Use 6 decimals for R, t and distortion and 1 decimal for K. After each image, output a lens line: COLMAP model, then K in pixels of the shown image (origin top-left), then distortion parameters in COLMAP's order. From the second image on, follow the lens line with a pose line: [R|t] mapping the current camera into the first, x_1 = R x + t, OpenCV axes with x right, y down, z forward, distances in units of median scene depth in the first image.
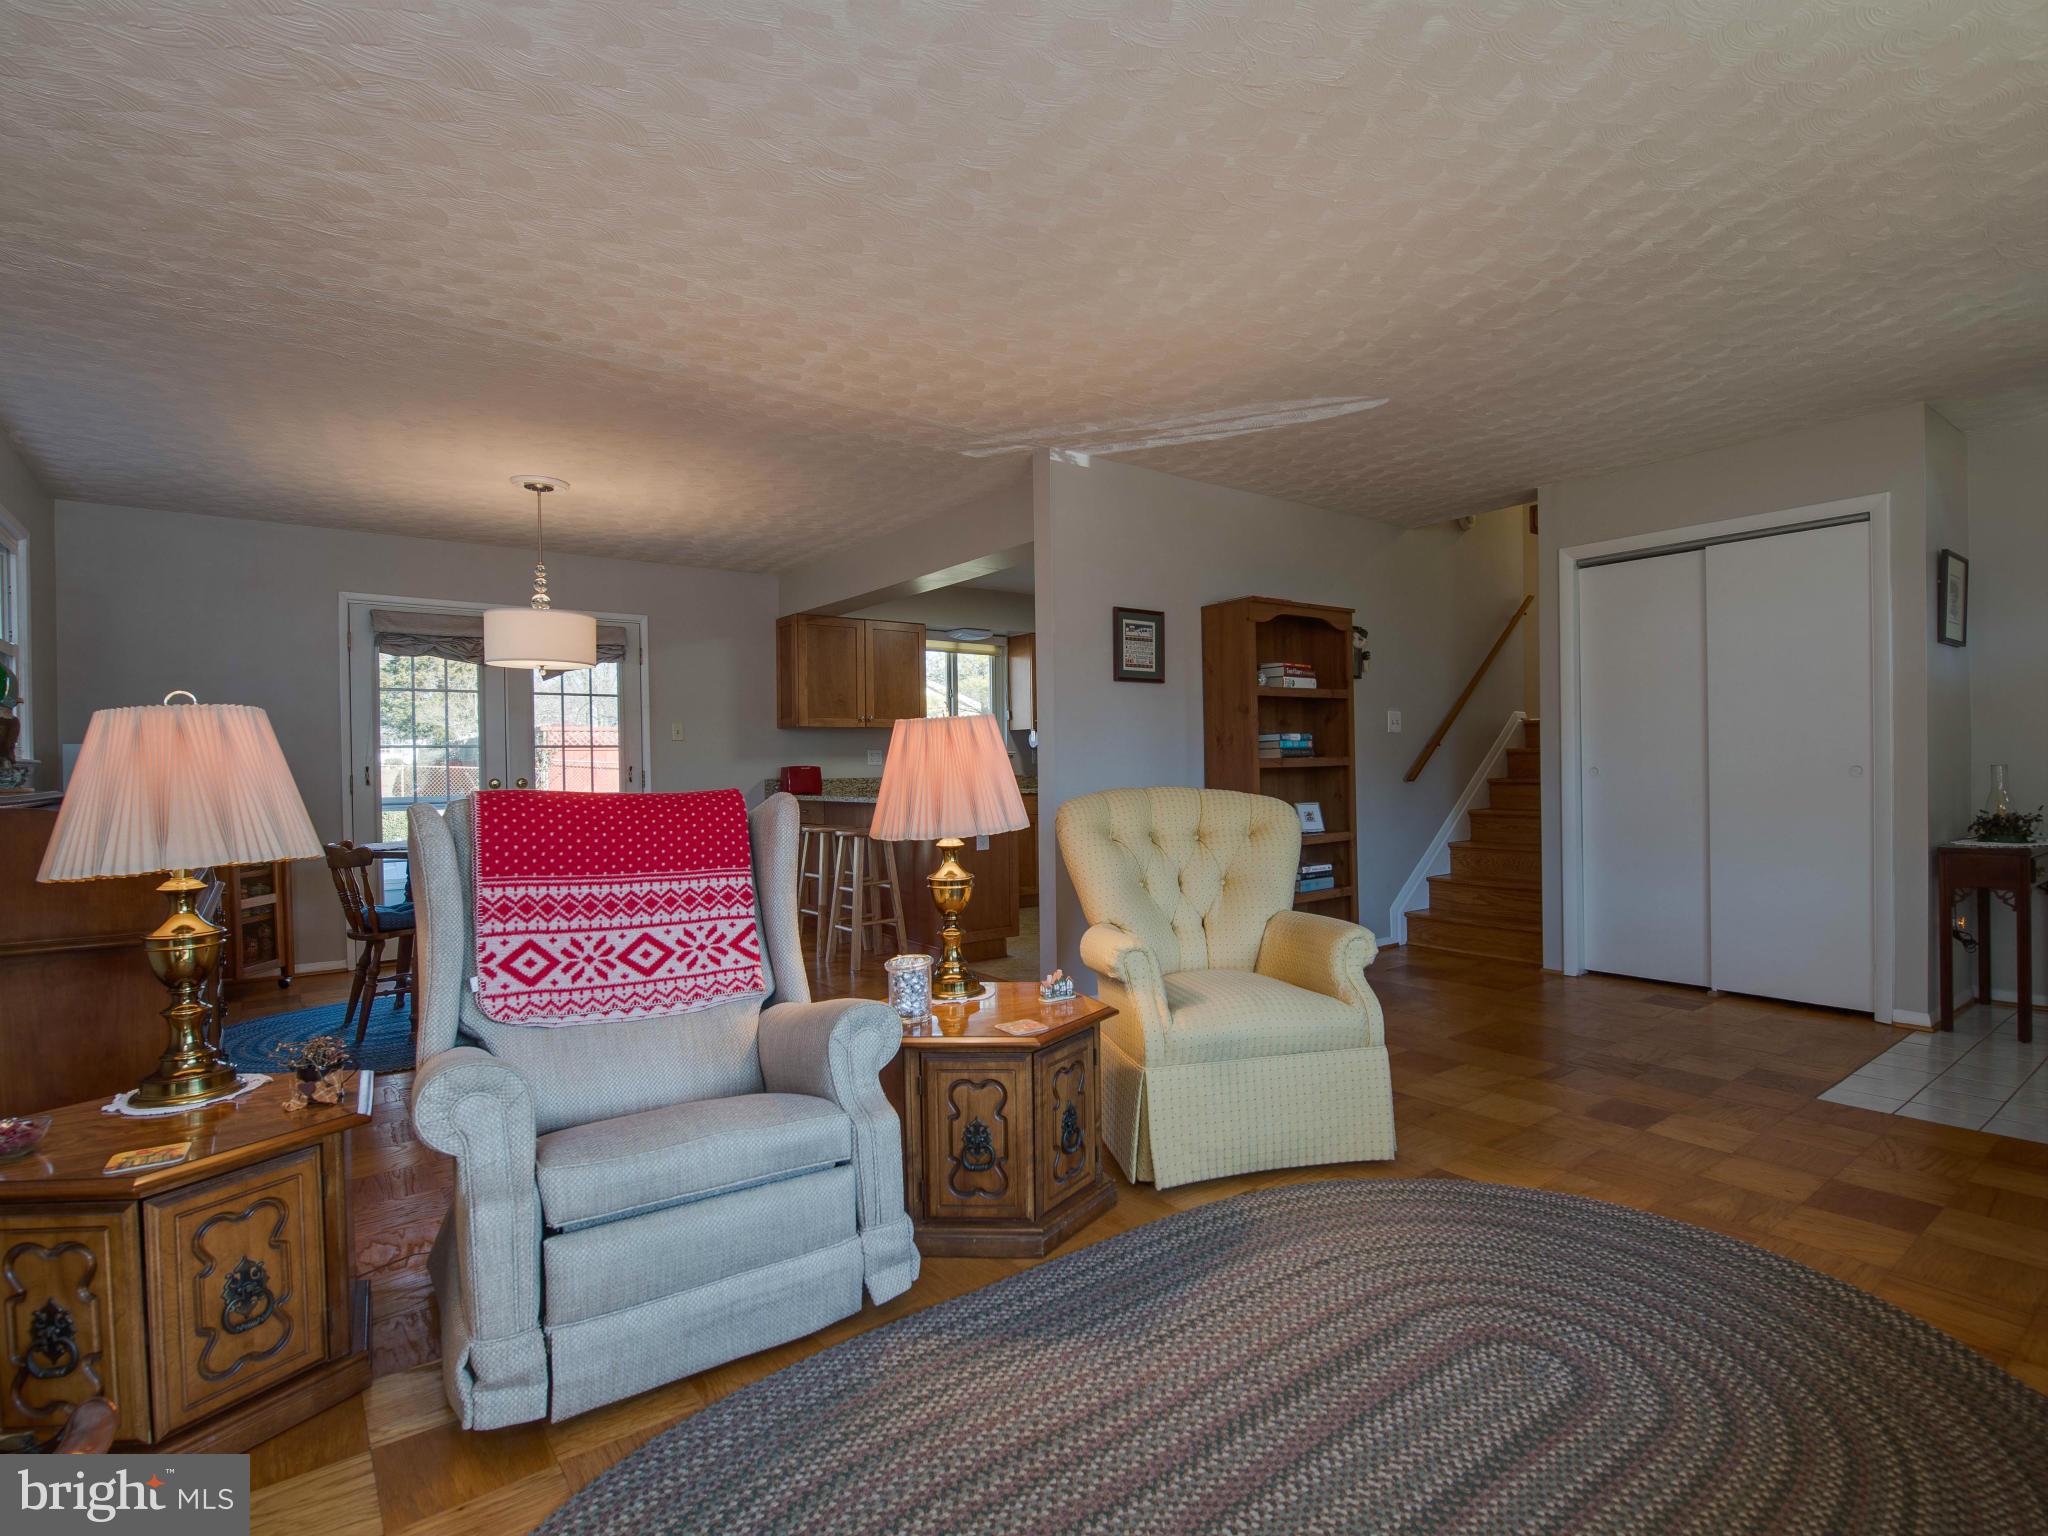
lens RADIAL K [[952.2, 0, 986.4], [0, 952.2, 772.4], [0, 0, 1]] dist [0.000724, 0.000103]
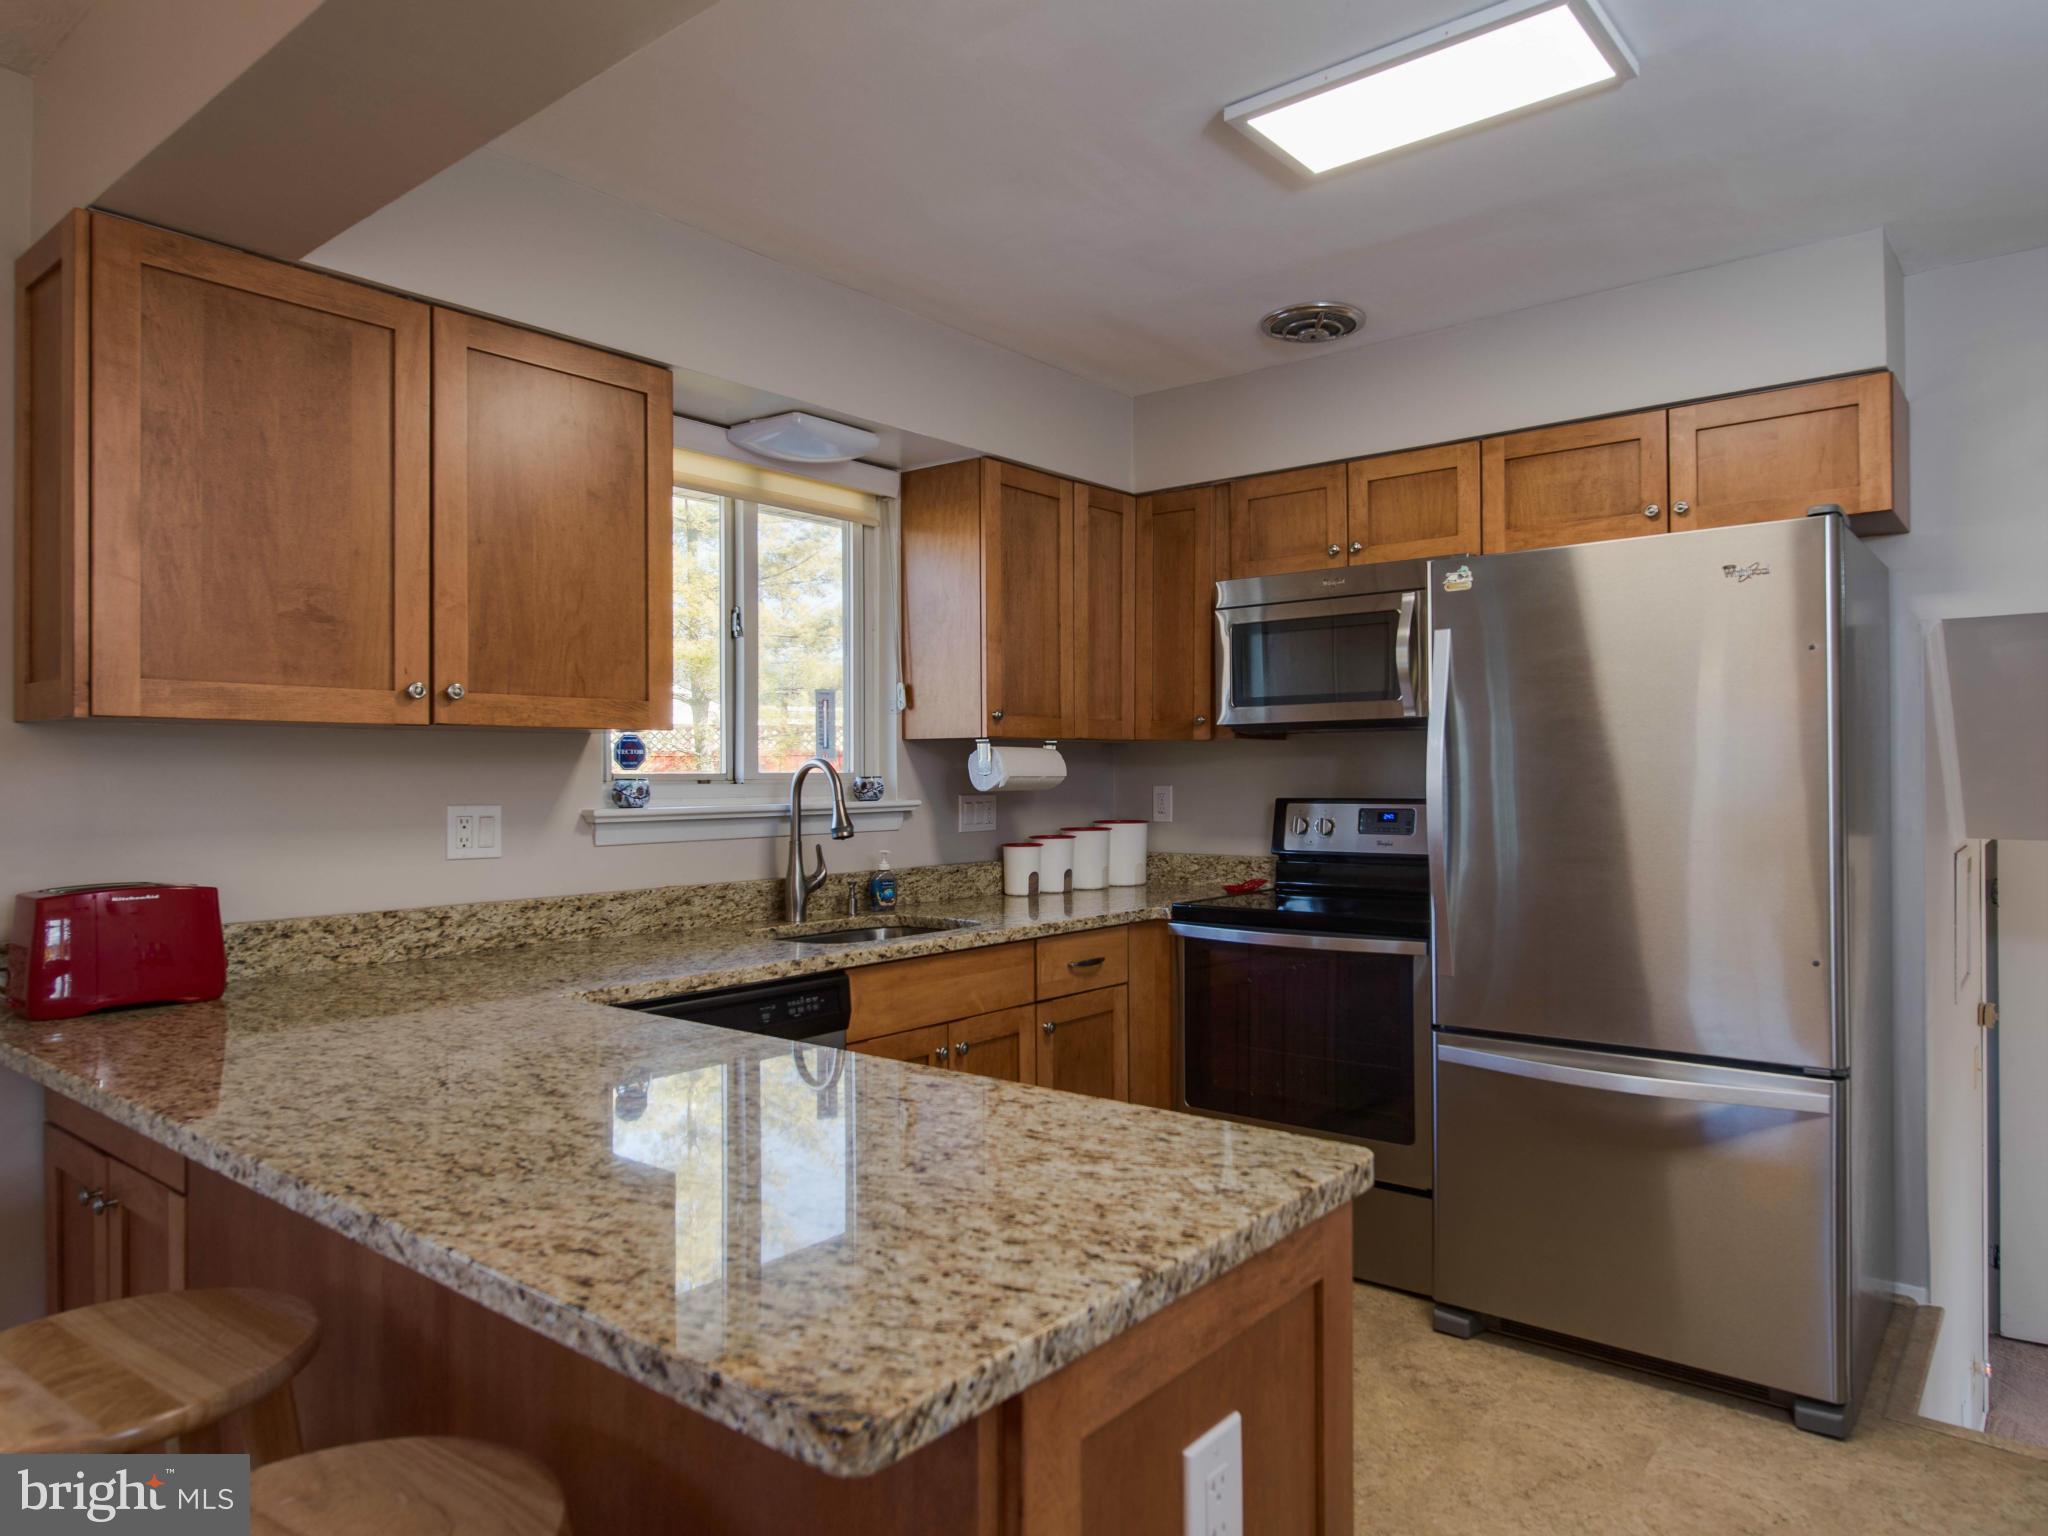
lens RADIAL K [[1265.3, 0, 1024.0], [0, 1265.3, 768.0], [0, 0, 1]] dist [-0.002165, 0.000476]
pose [[0.968866, 0.009907, 0.247387, -0.057736], [-0.006589, 0.999877, -0.014234, -0.033138], [-0.247498, 0.012161, 0.968812, 0.655986]]
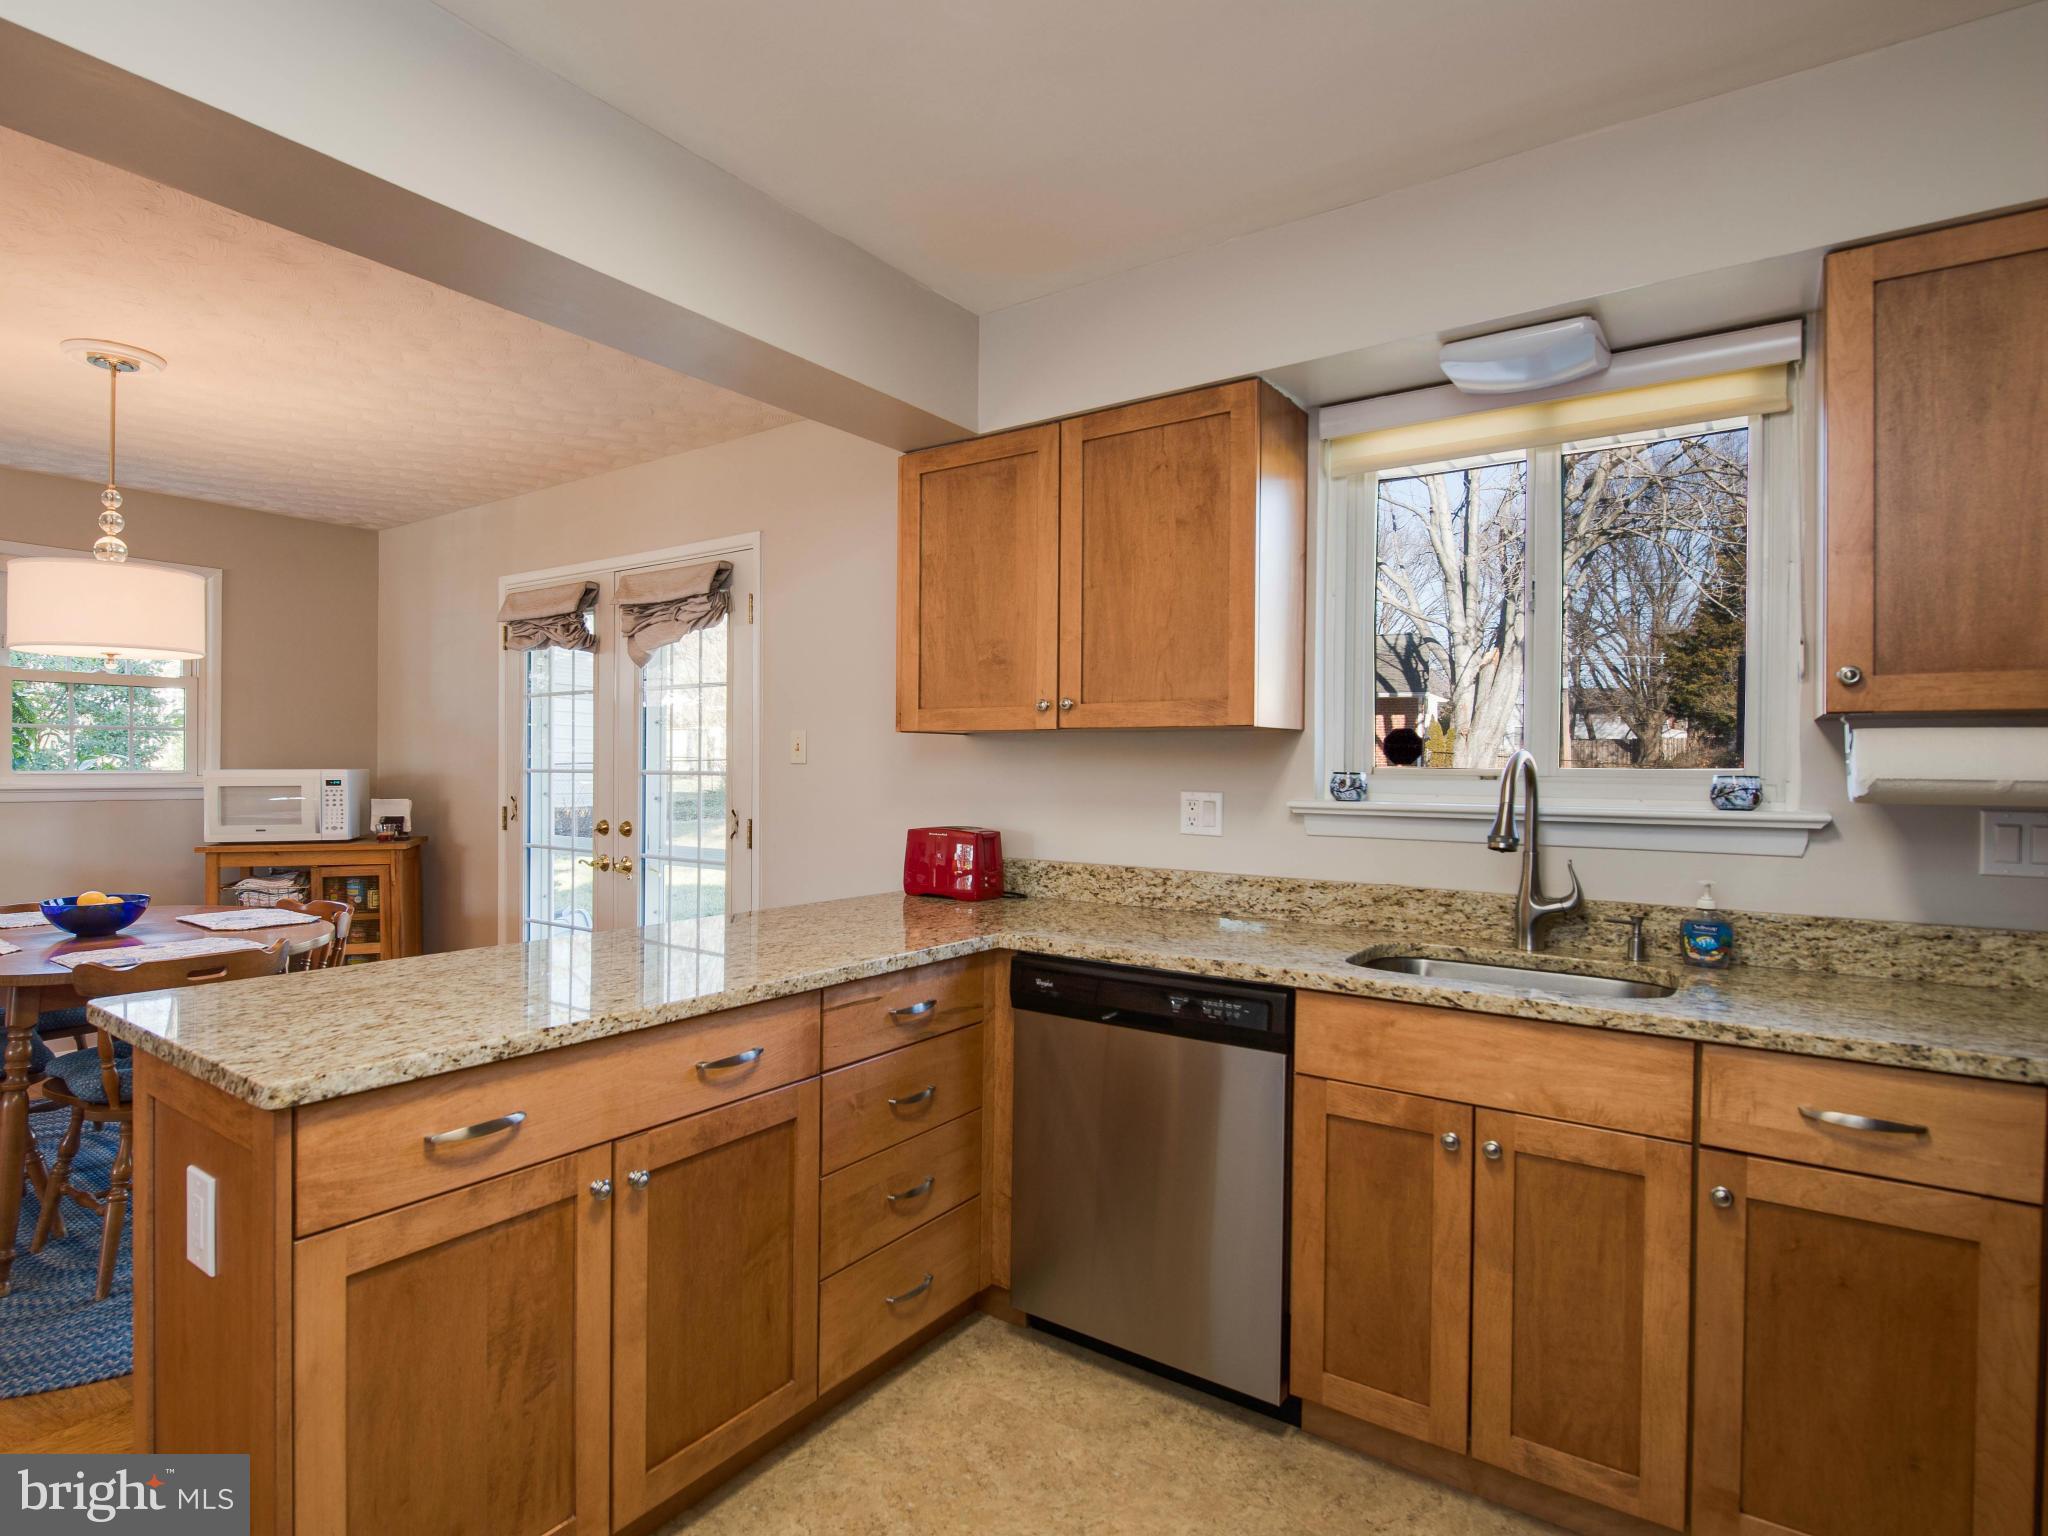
lens RADIAL K [[1110.2, 0, 1024.0], [0, 1110.2, 768.0], [0, 0, 1]] dist [-0.005998, -0.001430]
pose [[0.306281, 0.018429, -0.951763, 0.270554], [-0.018235, 0.999743, 0.013489, -0.039770], [0.951766, 0.013224, 0.306538, 0.897516]]
